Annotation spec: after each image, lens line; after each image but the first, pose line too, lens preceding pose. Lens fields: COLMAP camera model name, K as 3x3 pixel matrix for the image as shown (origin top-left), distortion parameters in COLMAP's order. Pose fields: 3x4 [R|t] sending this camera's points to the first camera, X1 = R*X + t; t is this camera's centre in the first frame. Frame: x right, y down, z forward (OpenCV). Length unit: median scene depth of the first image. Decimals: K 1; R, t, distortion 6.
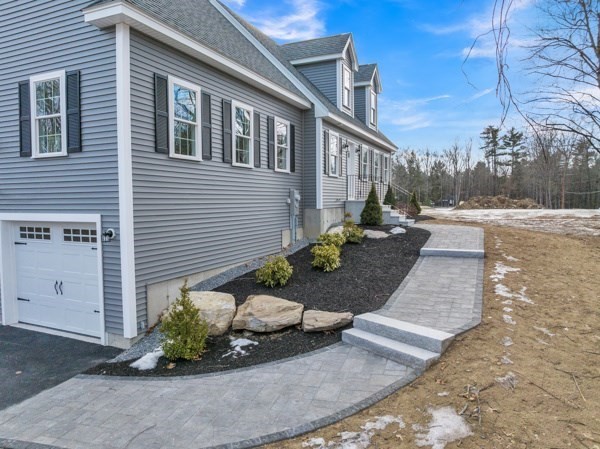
lens RADIAL K [[428.7, 0, 300.0], [0, 428.7, 224.5], [0, 0, 1]] dist [-0.040954, -0.000714]
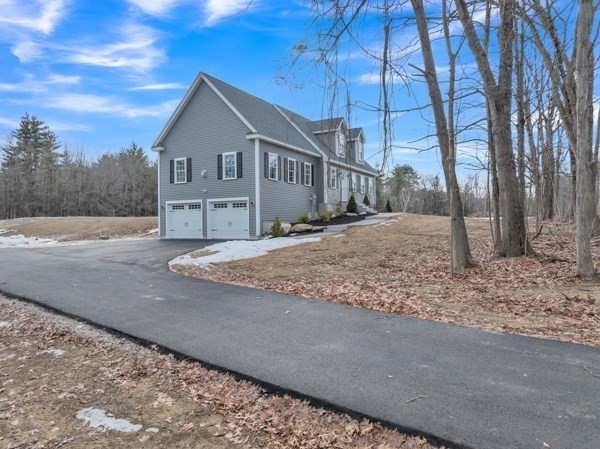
lens RADIAL K [[428.7, 0, 300.0], [0, 428.7, 224.5], [0, 0, 1]] dist [-0.040954, -0.000714]
pose [[0.997079, -0.004379, -0.076249, 0.085941], [-0.000065, 0.998306, -0.058188, 0.205118], [0.076375, 0.058023, 0.995389, -1.199369]]
